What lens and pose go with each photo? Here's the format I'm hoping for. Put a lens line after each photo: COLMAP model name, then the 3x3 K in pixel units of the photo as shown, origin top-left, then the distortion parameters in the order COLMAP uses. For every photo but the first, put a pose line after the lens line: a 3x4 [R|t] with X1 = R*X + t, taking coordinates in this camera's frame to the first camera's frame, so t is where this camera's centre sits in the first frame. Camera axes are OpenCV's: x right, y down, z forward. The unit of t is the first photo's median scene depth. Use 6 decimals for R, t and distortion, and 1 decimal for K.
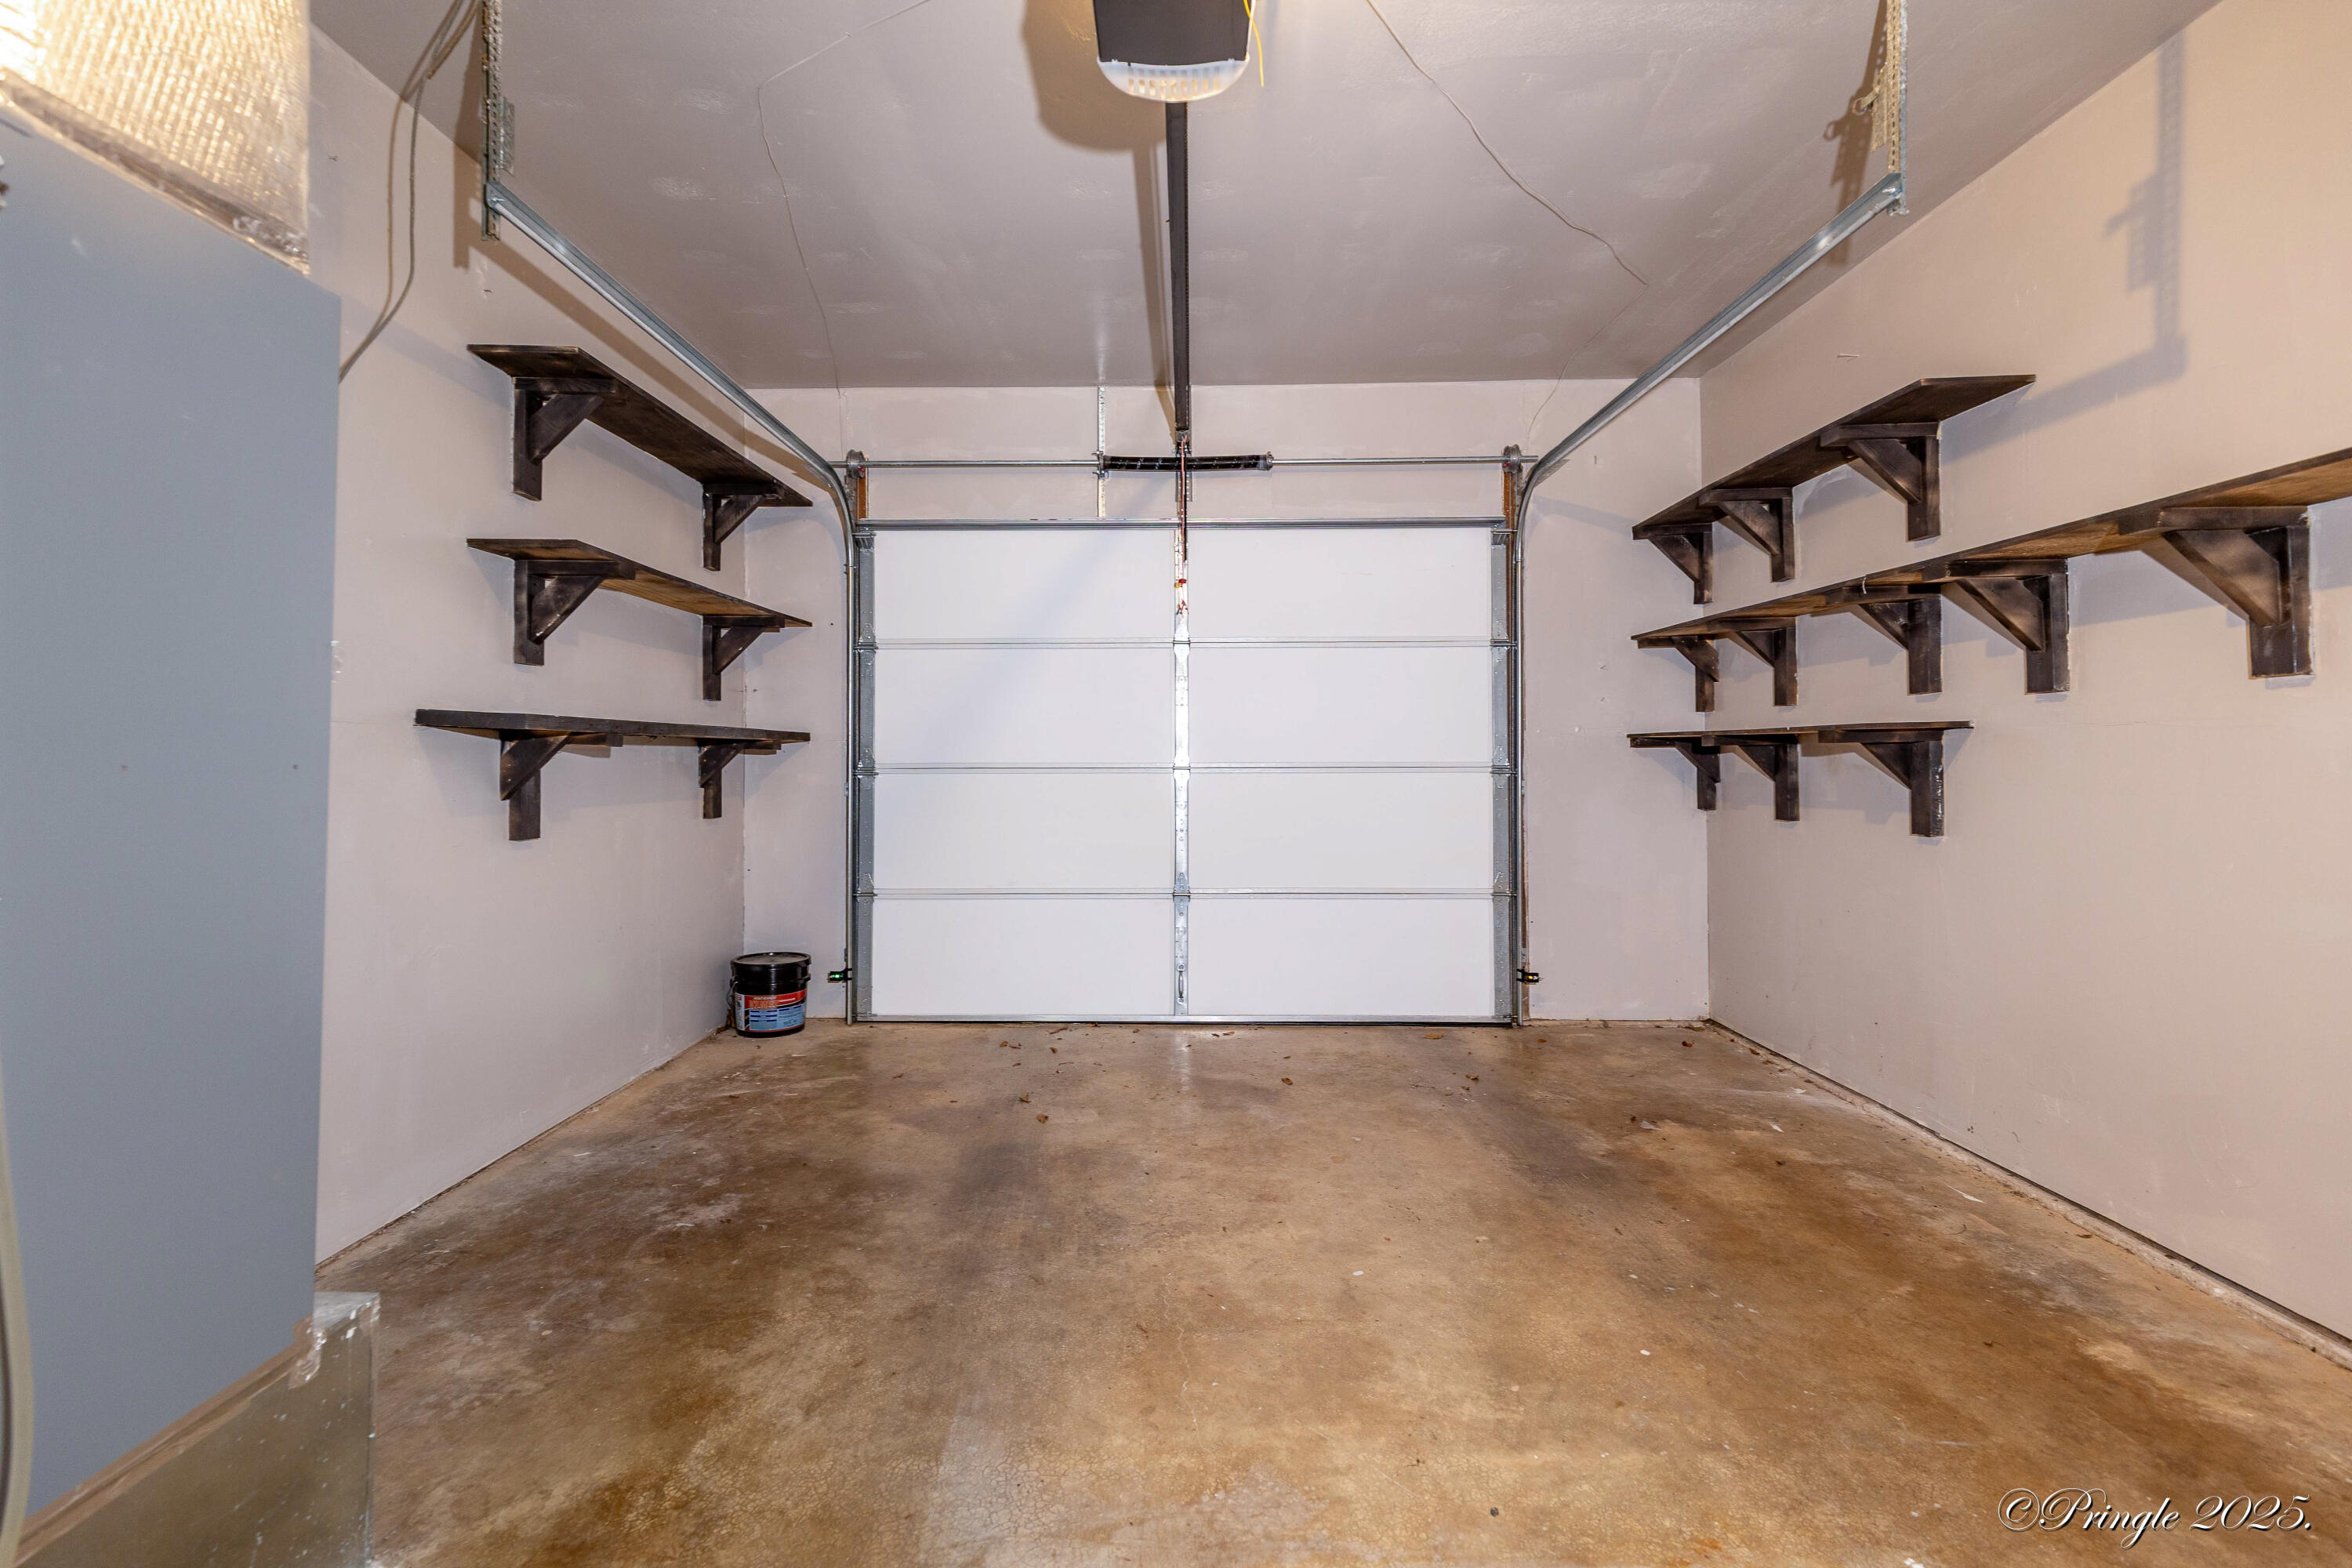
lens RADIAL K [[1108.9, 0, 1176.0], [0, 1108.9, 784.0], [0, 0, 1]] dist [0.005407, 0.000128]
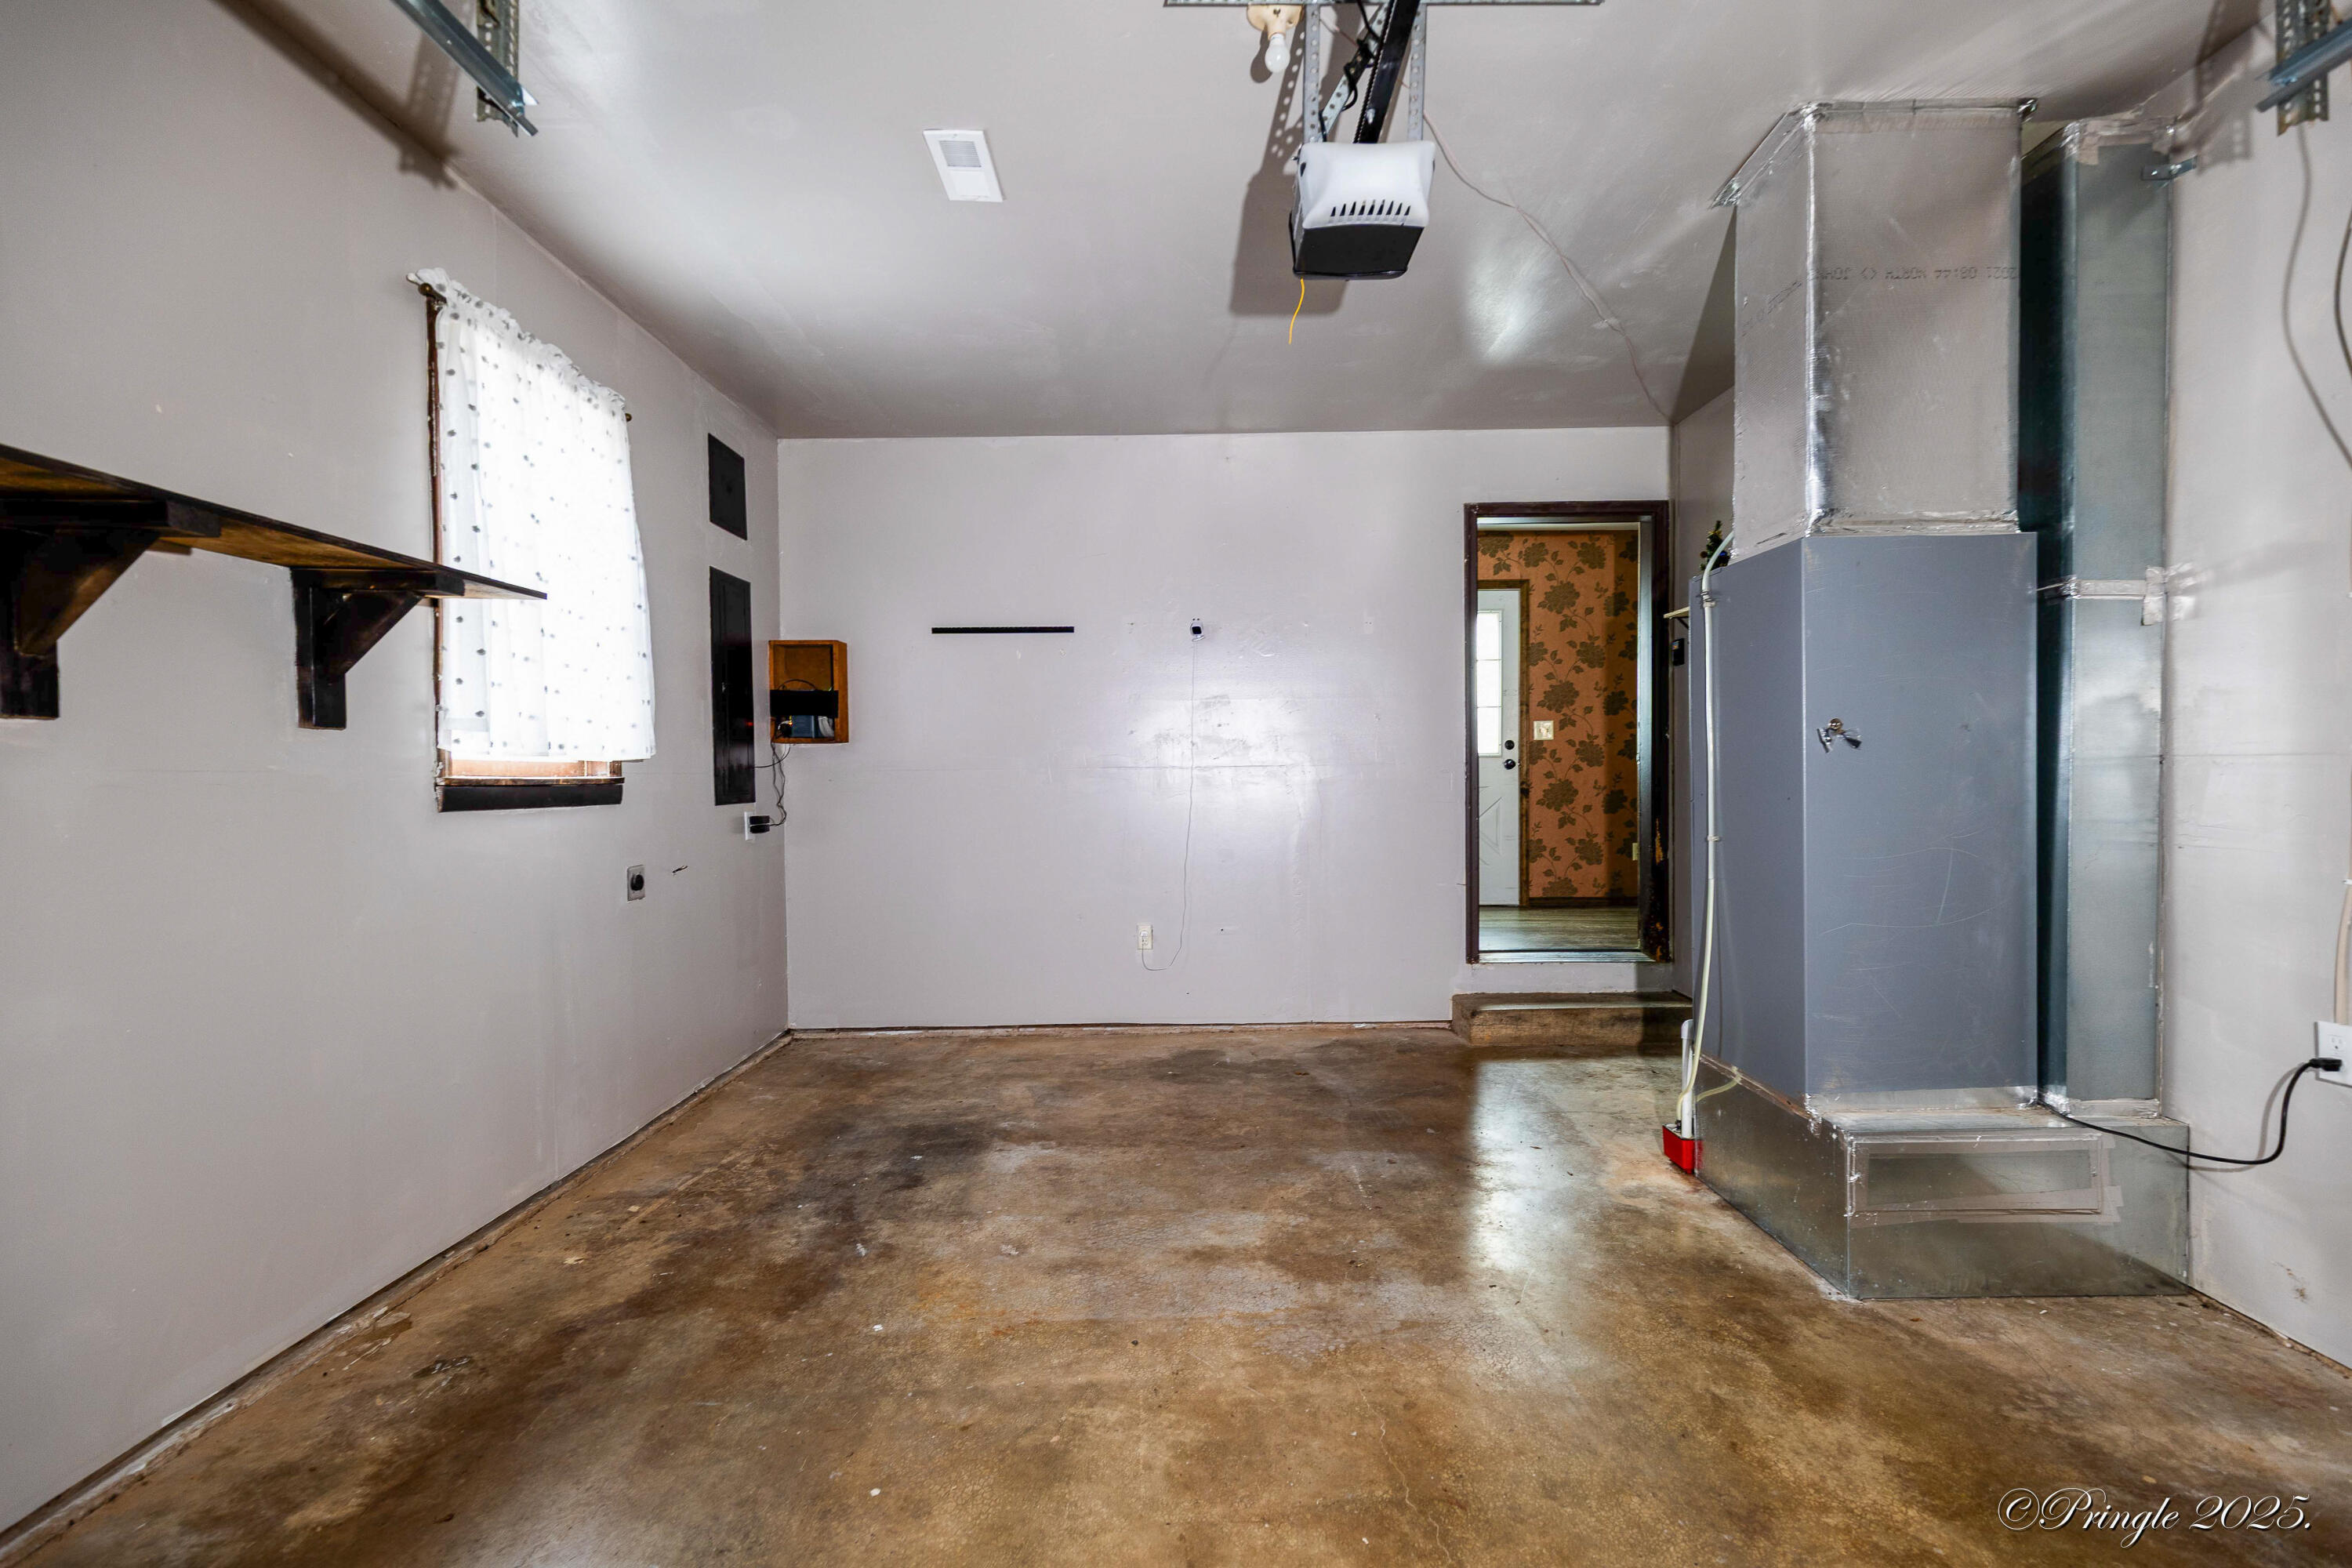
lens RADIAL K [[1108.9, 0, 1176.0], [0, 1108.9, 784.0], [0, 0, 1]] dist [0.005407, 0.000128]
pose [[-0.999963, 0.008647, 0.000002, 0.204341], [0.008641, 0.999290, 0.036661, -0.090452], [0.000315, 0.036659, -0.999328, 2.124107]]
